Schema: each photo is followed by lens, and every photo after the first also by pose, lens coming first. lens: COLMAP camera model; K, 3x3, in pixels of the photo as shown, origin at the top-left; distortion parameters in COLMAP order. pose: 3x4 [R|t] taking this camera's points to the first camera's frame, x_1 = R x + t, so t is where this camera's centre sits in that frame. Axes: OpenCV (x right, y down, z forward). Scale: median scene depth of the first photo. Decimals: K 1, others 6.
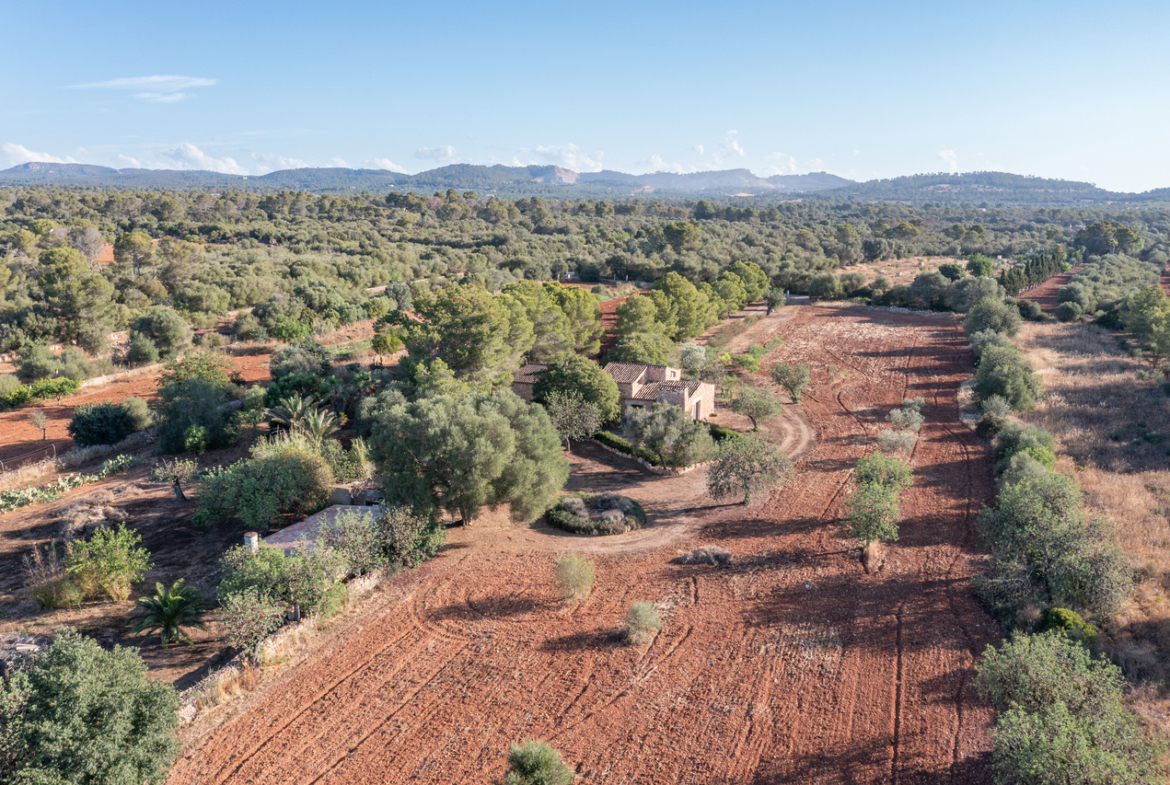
lens RADIAL K [[930.4, 0, 587.0], [0, 930.4, 337.3], [0, 0, 1]] dist [-0.016723, 0.000235]
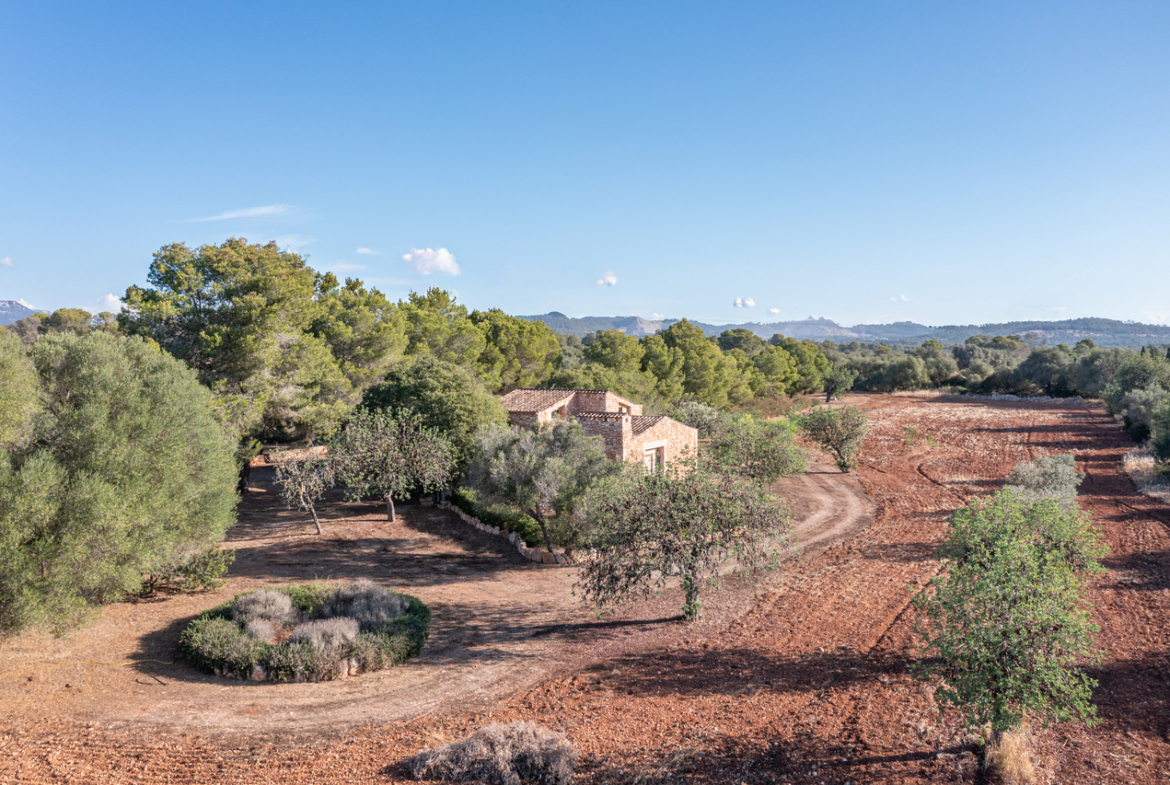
lens RADIAL K [[917.2, 0, 586.3], [0, 917.2, 364.4], [0, 0, 1]] dist [-0.019535, -0.003823]
pose [[0.995575, -0.001136, -0.093963, 0.070249], [-0.011705, 0.990641, -0.135987, 0.051750], [0.093238, 0.136485, 0.986245, 0.243019]]
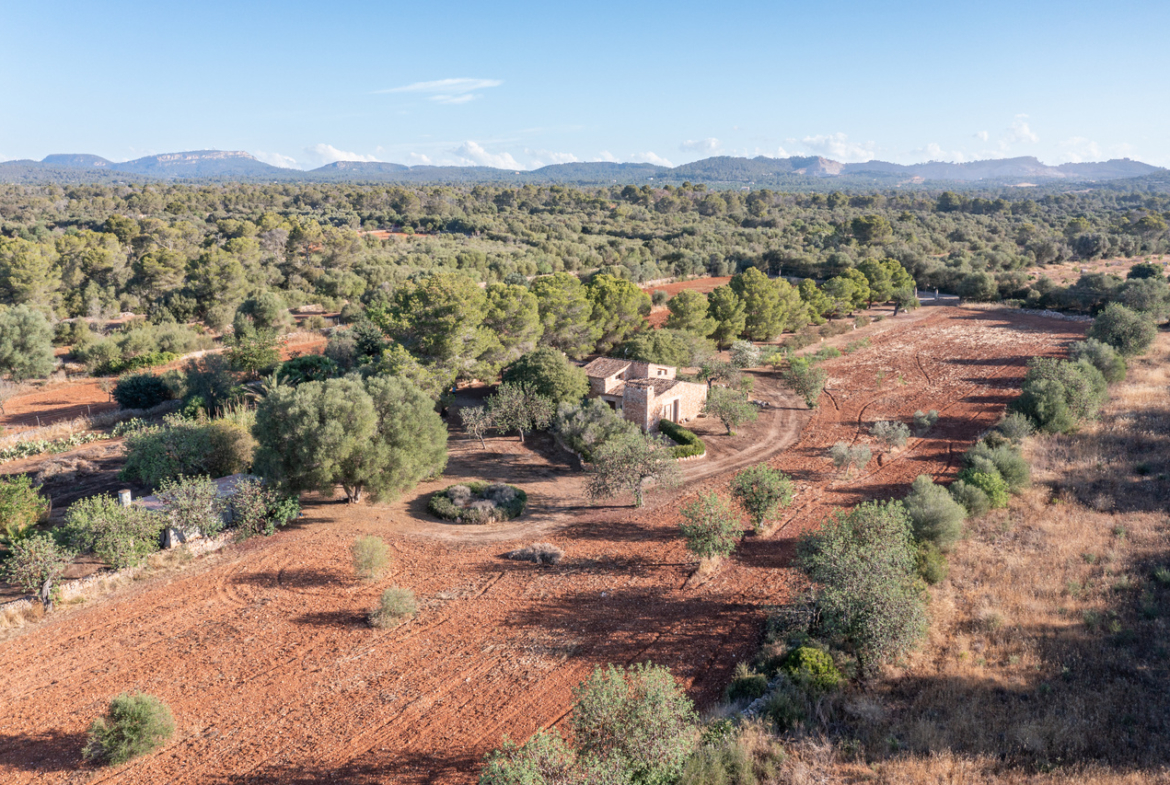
lens RADIAL K [[930.4, 0, 587.0], [0, 930.4, 337.3], [0, 0, 1]] dist [-0.016723, 0.000235]
pose [[0.959615, 0.036818, -0.278897, 0.164543], [-0.034616, 0.999318, 0.012821, -0.003540], [0.279179, -0.002649, 0.960235, 0.023411]]
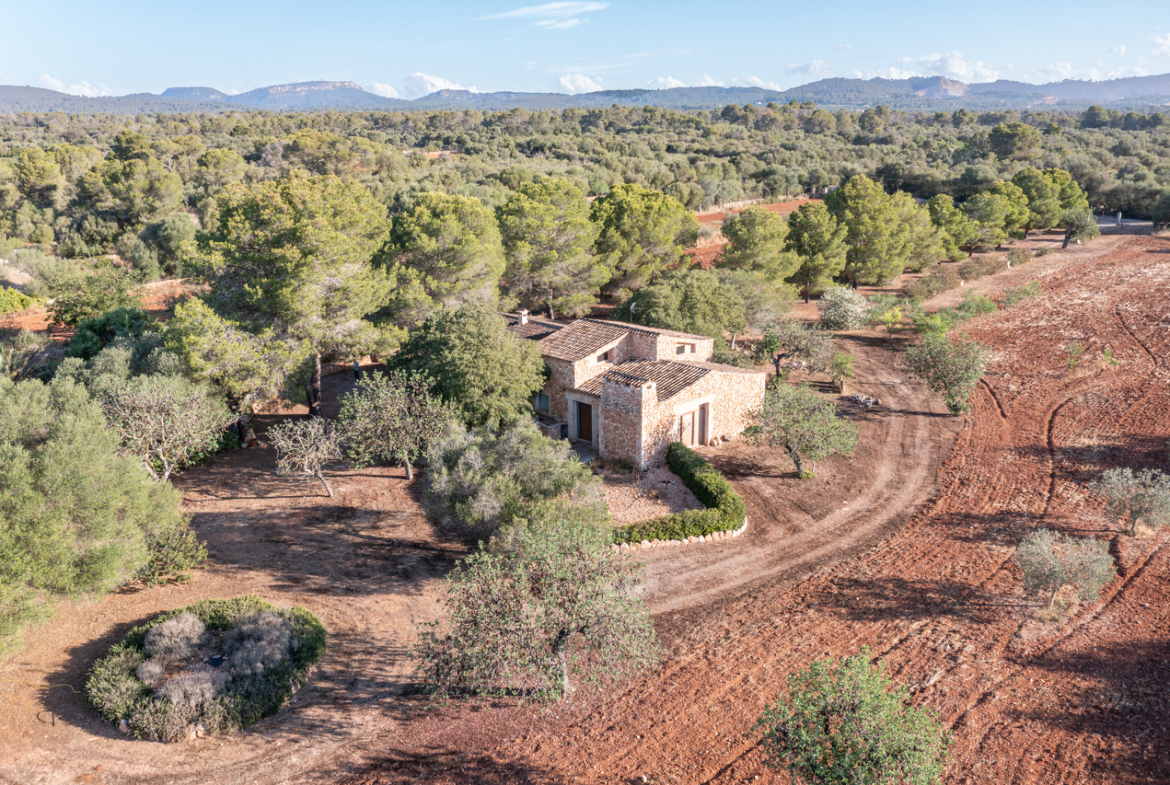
lens RADIAL K [[918.5, 0, 590.9], [0, 918.5, 364.5], [0, 0, 1]] dist [-0.008143, -0.004165]
pose [[0.923196, 0.082058, -0.375467, 0.139885], [-0.038976, 0.991894, 0.120943, -0.007850], [0.382348, -0.097020, 0.918911, 0.275624]]
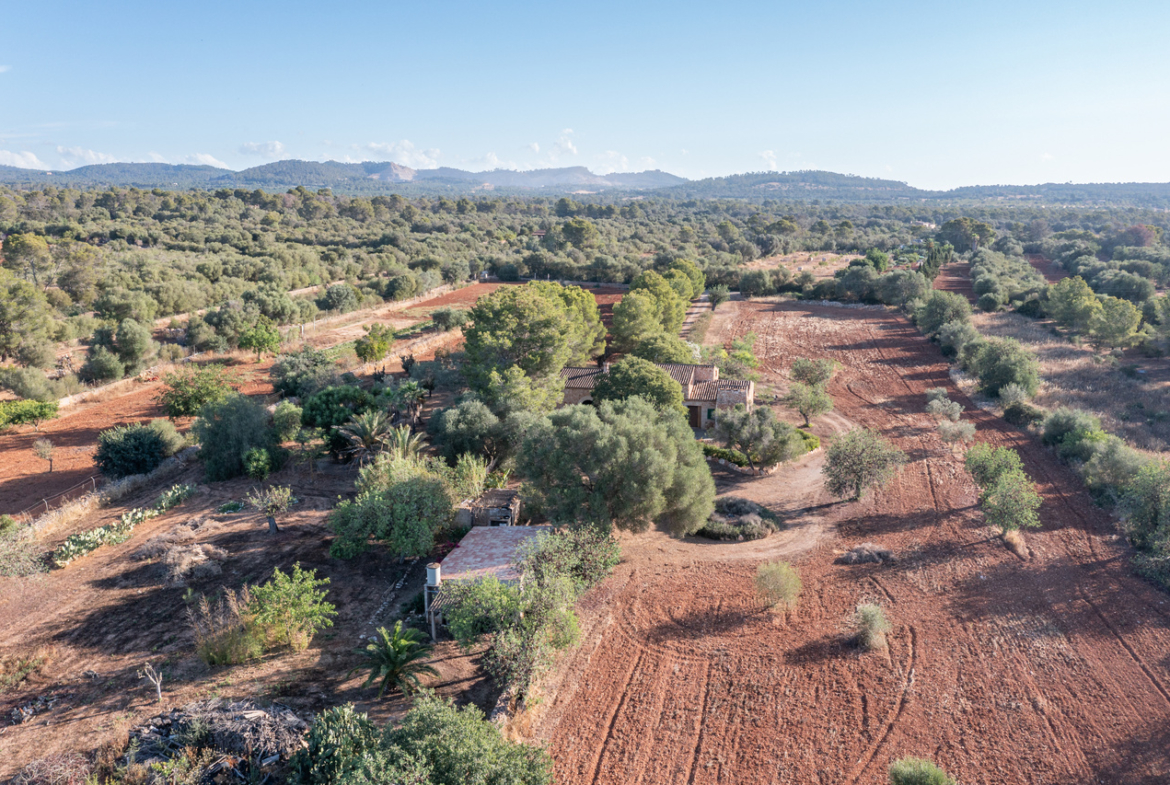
lens RADIAL K [[930.4, 0, 587.0], [0, 930.4, 337.3], [0, 0, 1]] dist [-0.016723, 0.000235]
pose [[0.984075, -0.025882, 0.175862, -0.124372], [0.025384, 0.999665, 0.005082, -0.004403], [-0.175935, -0.000537, 0.984402, 0.024244]]
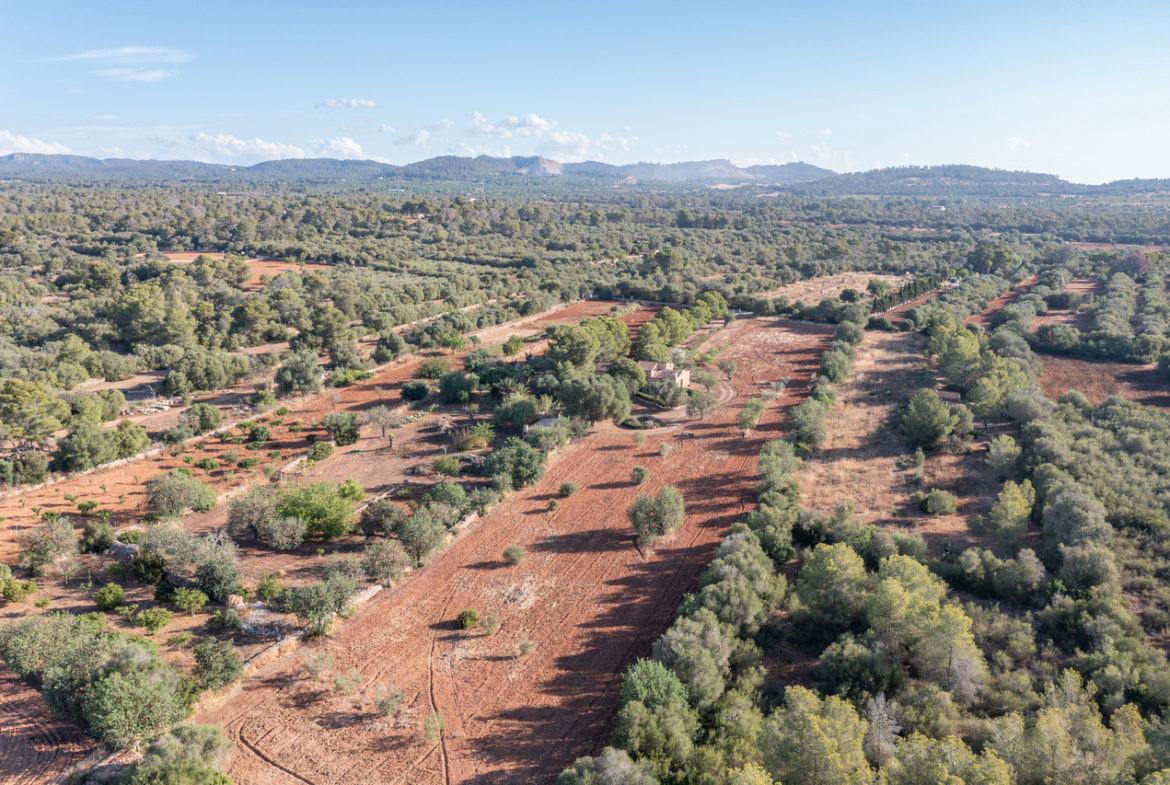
lens RADIAL K [[951.0, 0, 587.3], [0, 951.0, 317.6], [0, 0, 1]] dist [-0.005127, -0.006323]
pose [[0.999750, -0.006604, 0.021357, -0.078905], [0.006718, 0.999964, -0.005232, -0.034105], [-0.021322, 0.005374, 0.999758, -0.648342]]
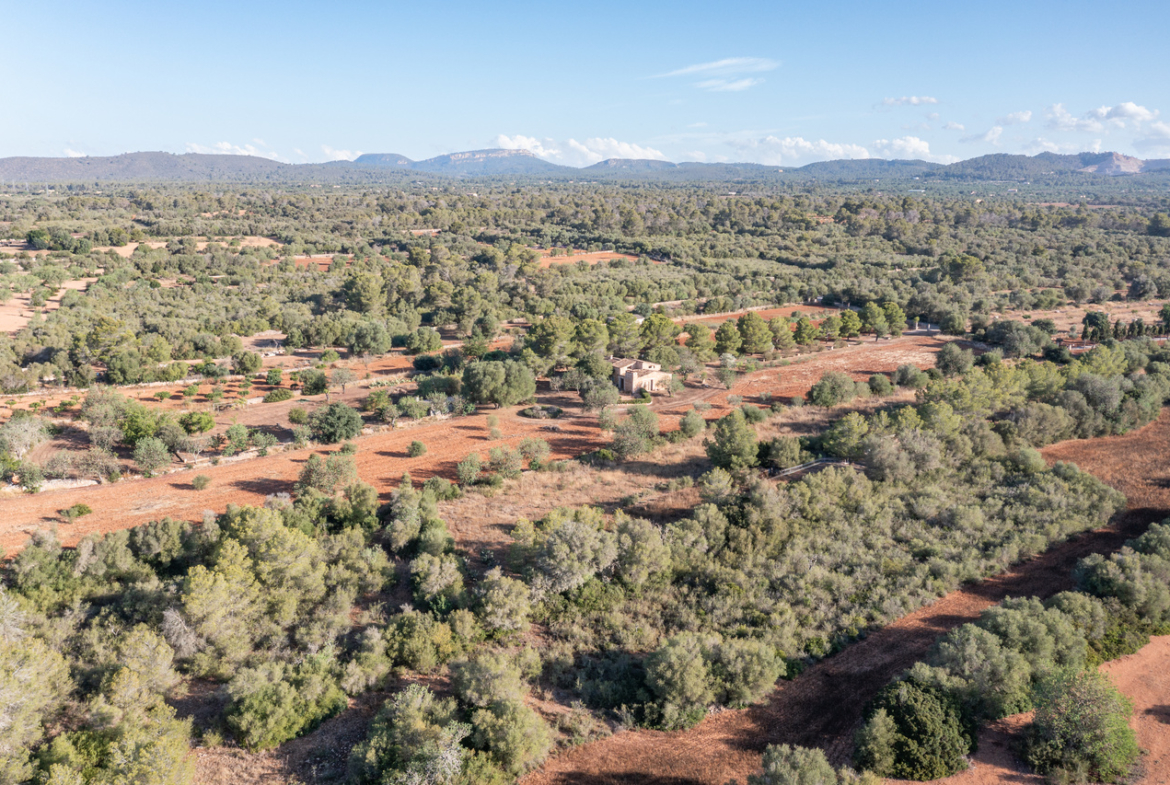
lens RADIAL K [[951.0, 0, 587.3], [0, 951.0, 317.6], [0, 0, 1]] dist [-0.005127, -0.006323]
pose [[0.840636, 0.069504, -0.537122, 0.623933], [-0.073320, 0.997206, 0.014288, -0.050022], [0.536615, 0.027371, 0.843383, -0.483899]]
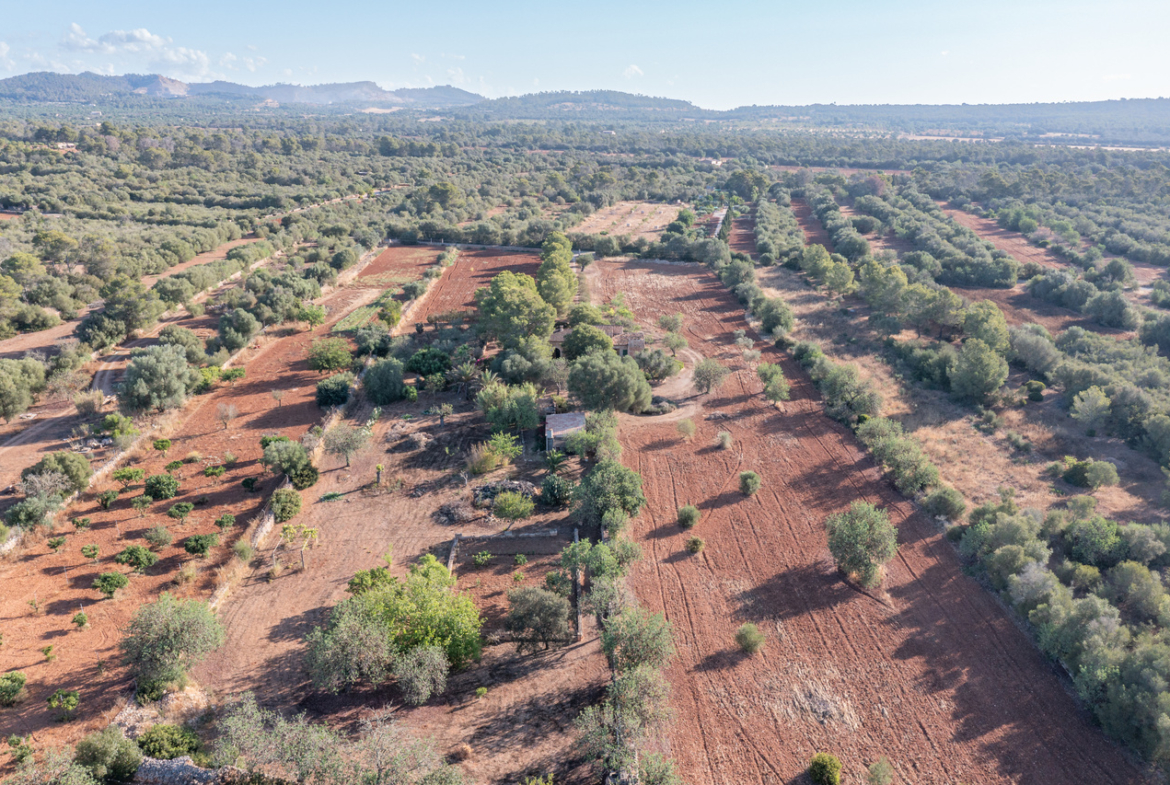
lens RADIAL K [[951.0, 0, 587.3], [0, 951.0, 317.6], [0, 0, 1]] dist [-0.005127, -0.006323]
pose [[0.919633, -0.081852, 0.384156, -0.376808], [0.053556, 0.995042, 0.083805, -0.077653], [-0.389111, -0.056496, 0.919457, -0.360574]]
